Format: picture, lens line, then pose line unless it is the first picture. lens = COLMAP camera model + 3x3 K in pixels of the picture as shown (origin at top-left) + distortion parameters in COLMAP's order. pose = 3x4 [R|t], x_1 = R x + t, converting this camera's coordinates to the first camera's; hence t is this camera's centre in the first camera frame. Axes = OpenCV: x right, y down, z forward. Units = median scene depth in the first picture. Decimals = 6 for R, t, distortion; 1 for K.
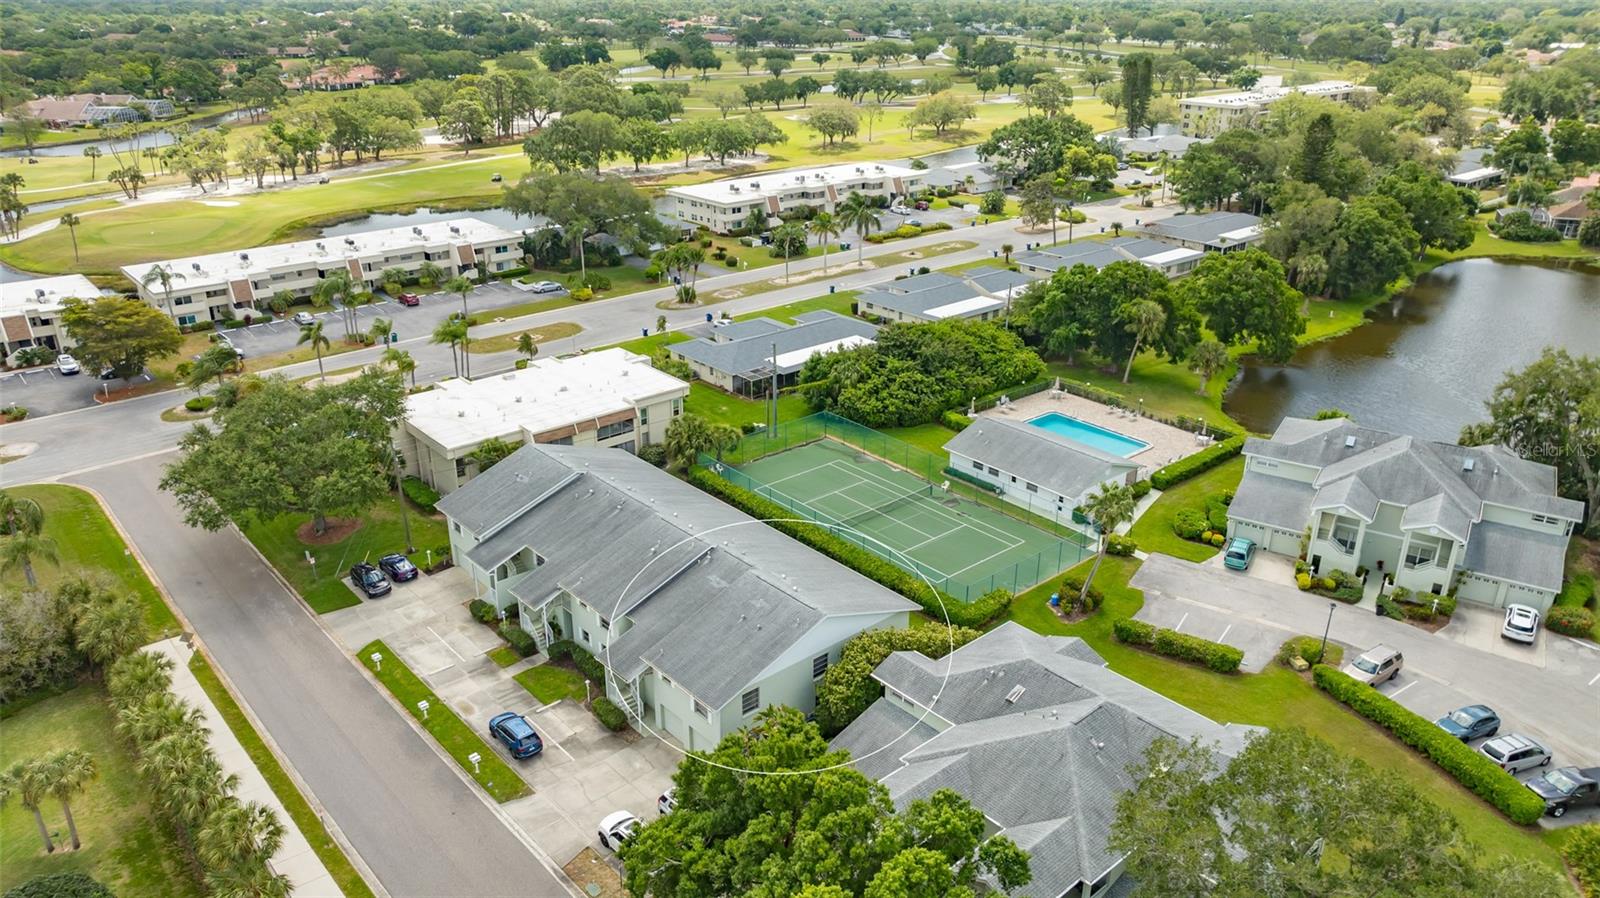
lens RADIAL K [[1151.3, 0, 800.0], [0, 1151.3, 449.0], [0, 0, 1]] dist [-0.019065, 0.001636]
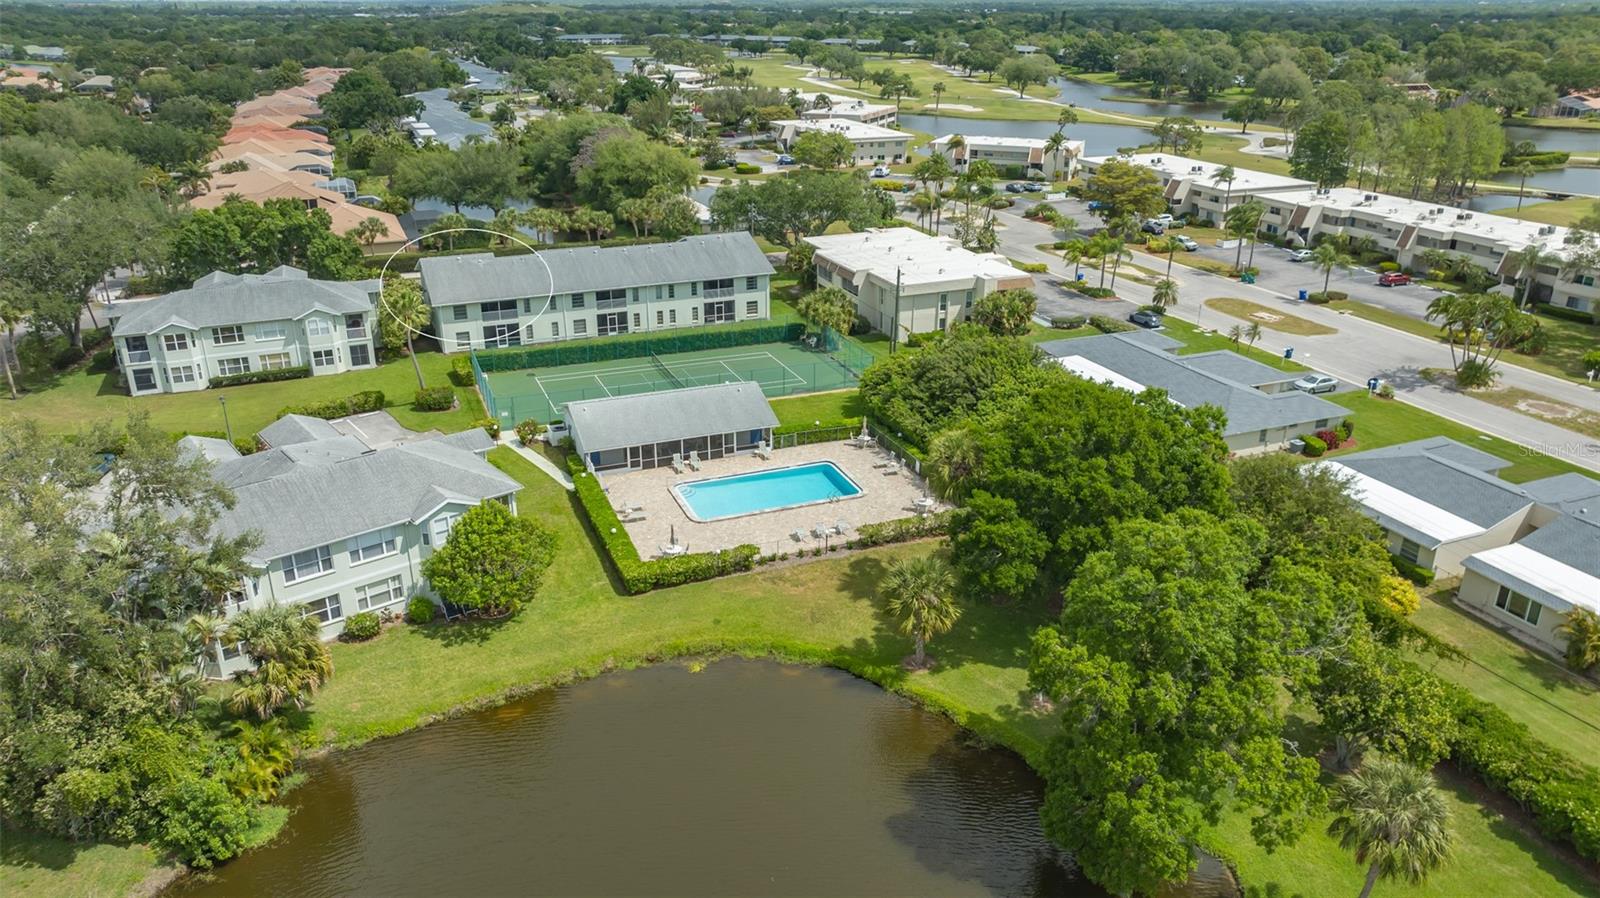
lens RADIAL K [[1134.7, 0, 791.0], [0, 1134.7, 453.7], [0, 0, 1]] dist [-0.006666, 0.000736]
pose [[-0.328177, 0.354880, -0.875420, 0.640937], [-0.363207, 0.808096, 0.463747, -0.271891], [0.871998, 0.470150, -0.136304, 0.837284]]
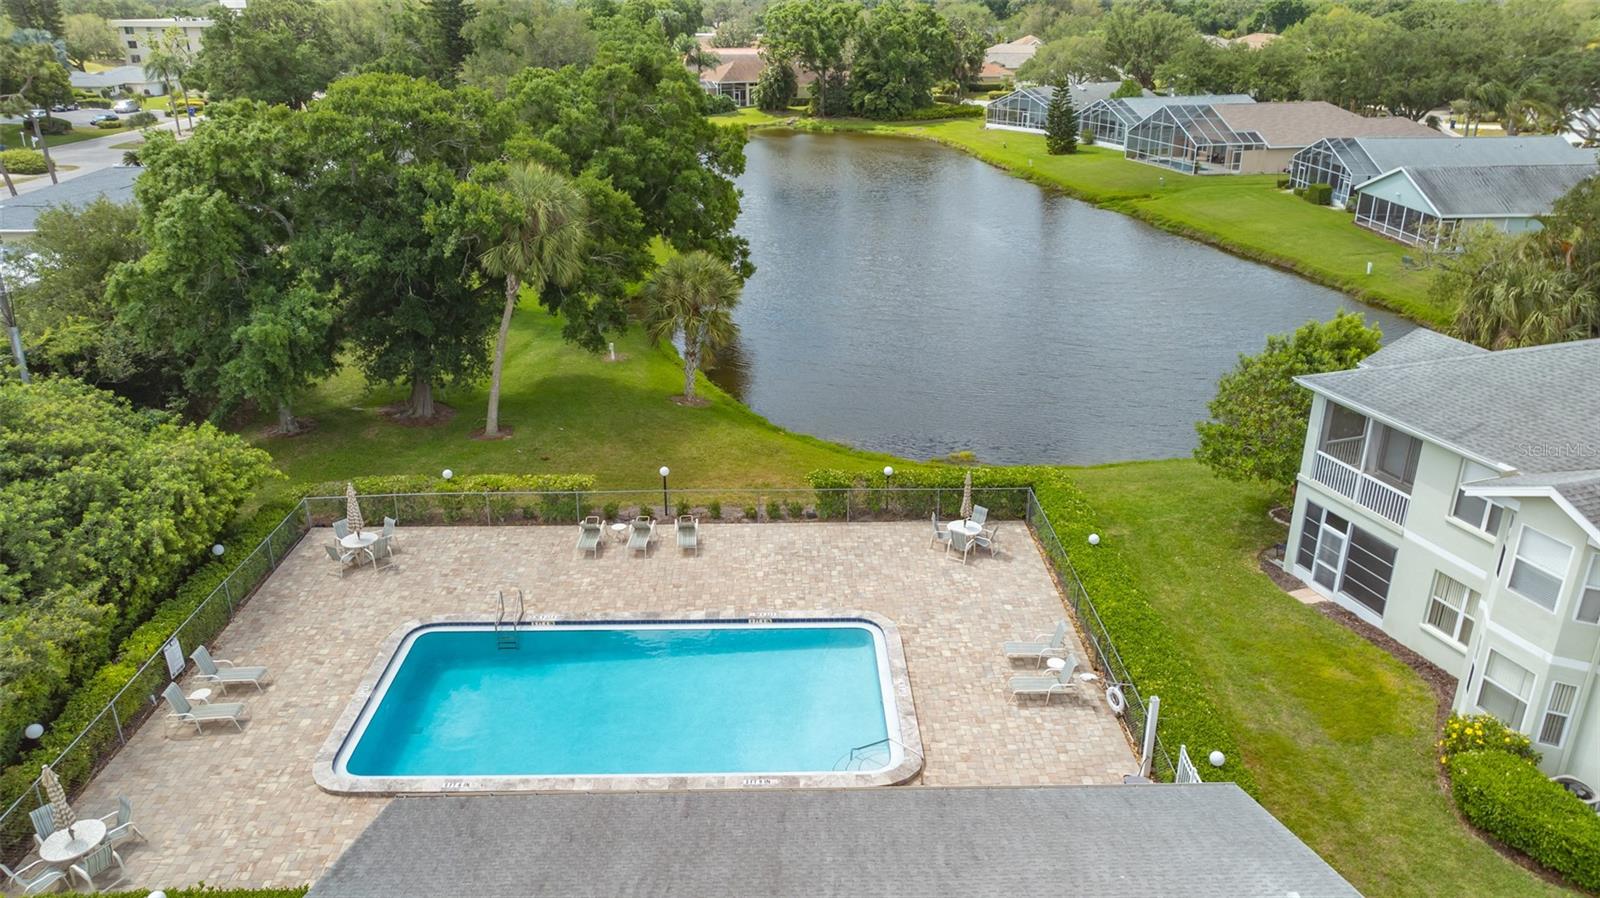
lens RADIAL K [[1134.7, 0, 791.0], [0, 1134.7, 453.7], [0, 0, 1]] dist [-0.006666, 0.000736]
pose [[0.632273, -0.295999, 0.715971, 0.085862], [0.302075, 0.945185, 0.123999, -0.058560], [-0.713429, 0.137876, 0.687029, 0.616813]]
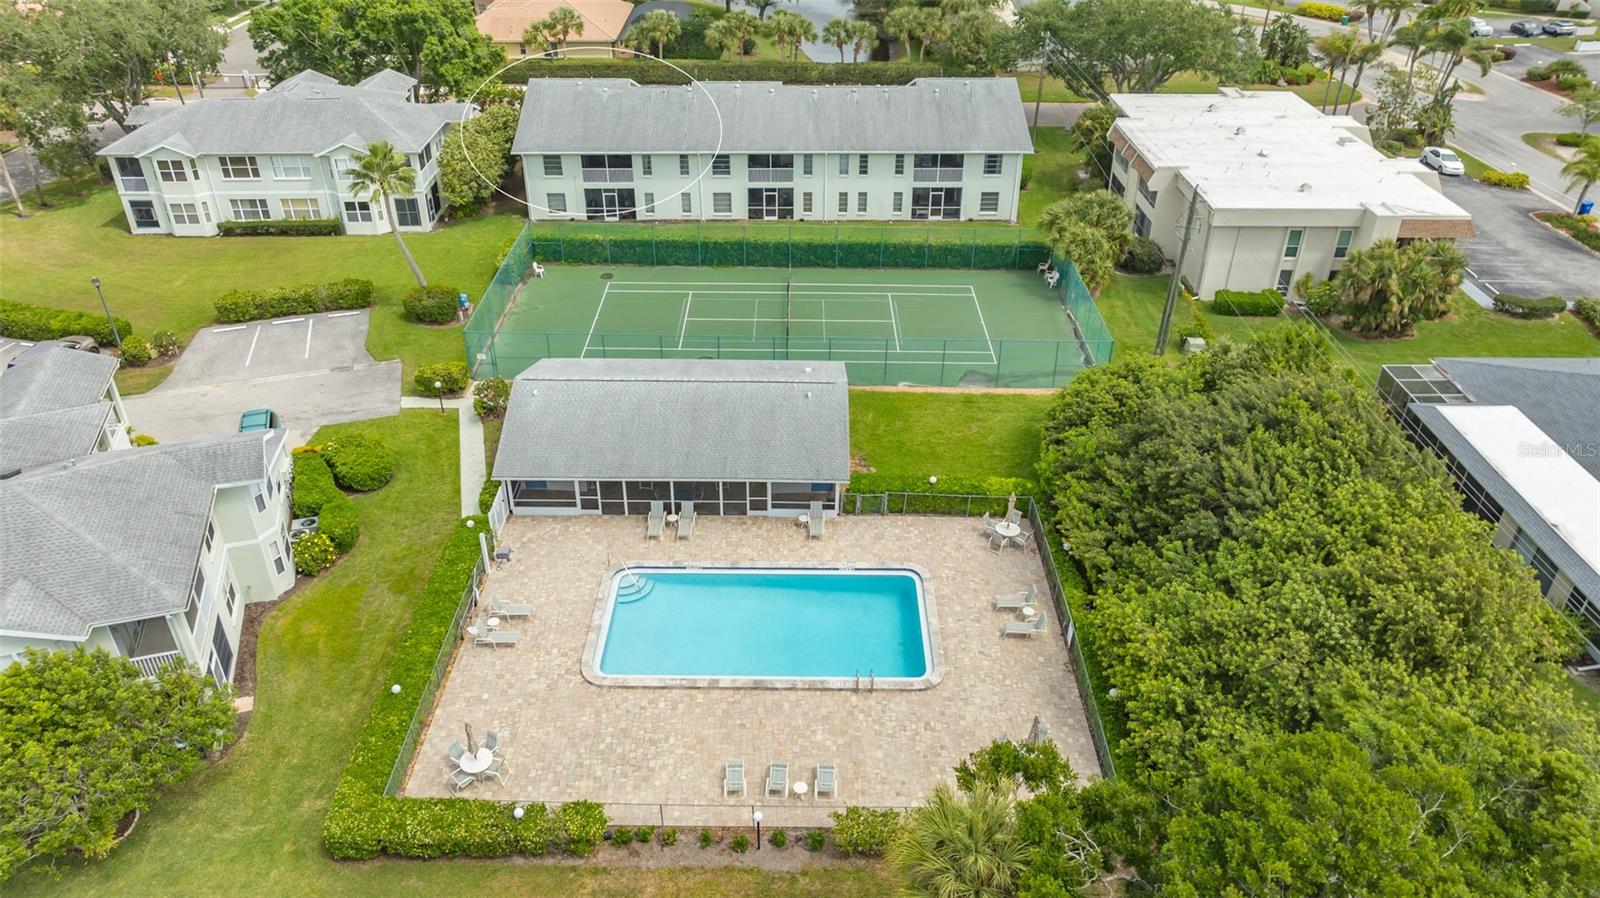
lens RADIAL K [[1134.7, 0, 791.0], [0, 1134.7, 453.7], [0, 0, 1]] dist [-0.006666, 0.000736]
pose [[-0.658498, 0.397213, -0.639220, 0.348800], [-0.292836, 0.647195, 0.703836, -0.239281], [0.693273, 0.650662, -0.309858, 0.829621]]
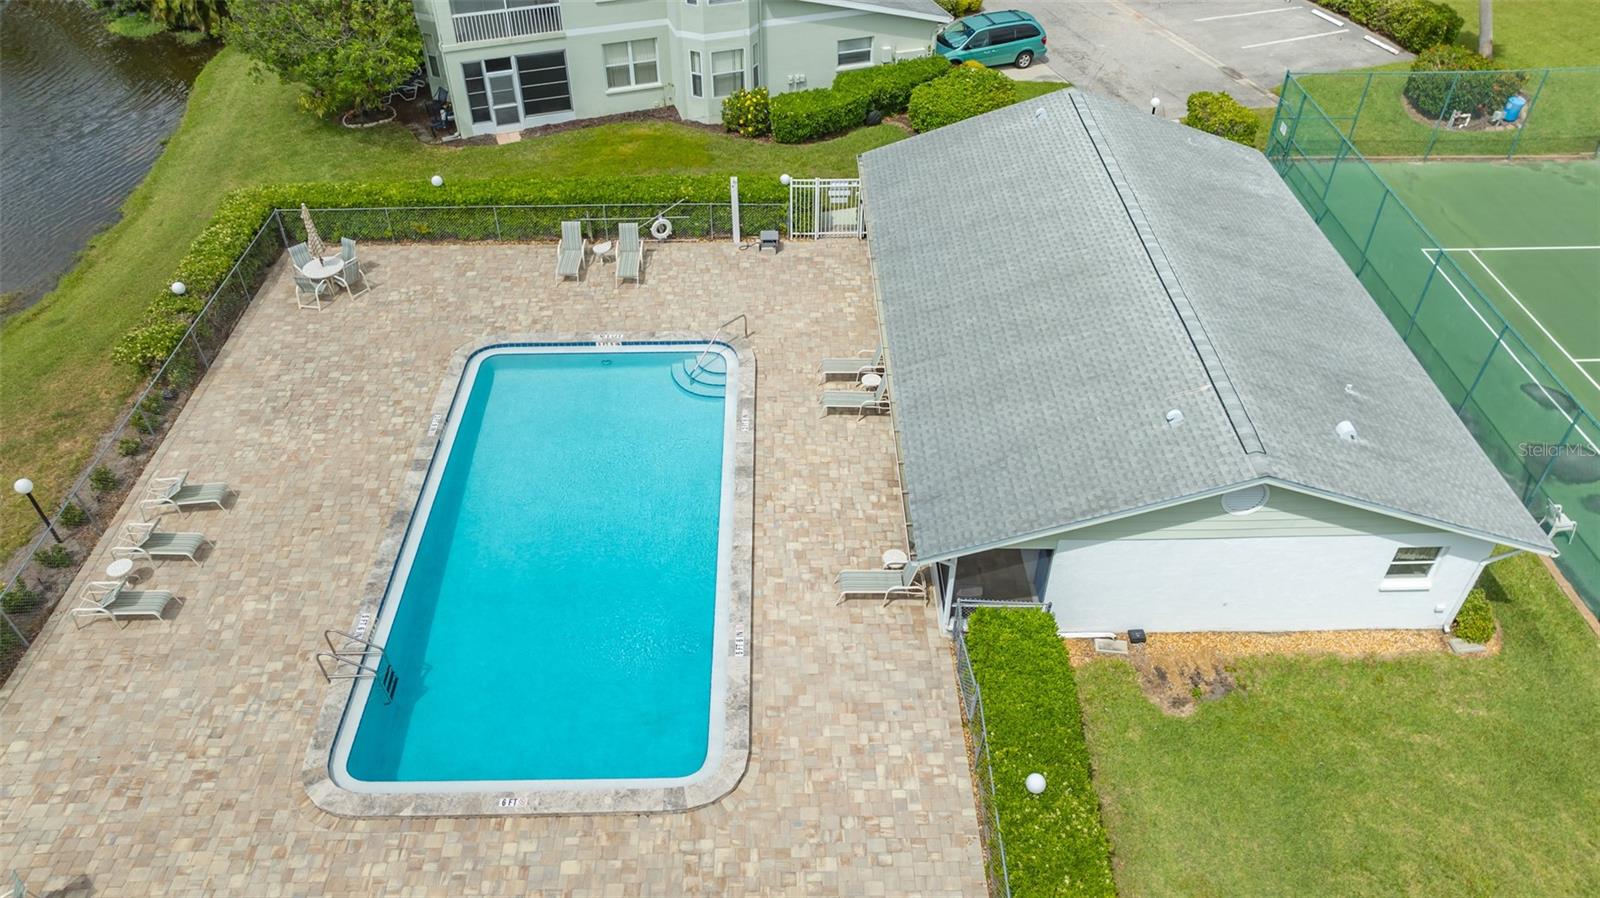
lens RADIAL K [[1116.6, 0, 800.0], [0, 1116.6, 449.0], [0, 0, 1]] dist [-0.046960, 0.002275]
pose [[-0.771245, -0.411943, 0.485267, 0.097758], [0.249980, 0.505091, 0.826071, -0.126754], [-0.585398, 0.758410, -0.286571, 0.780527]]
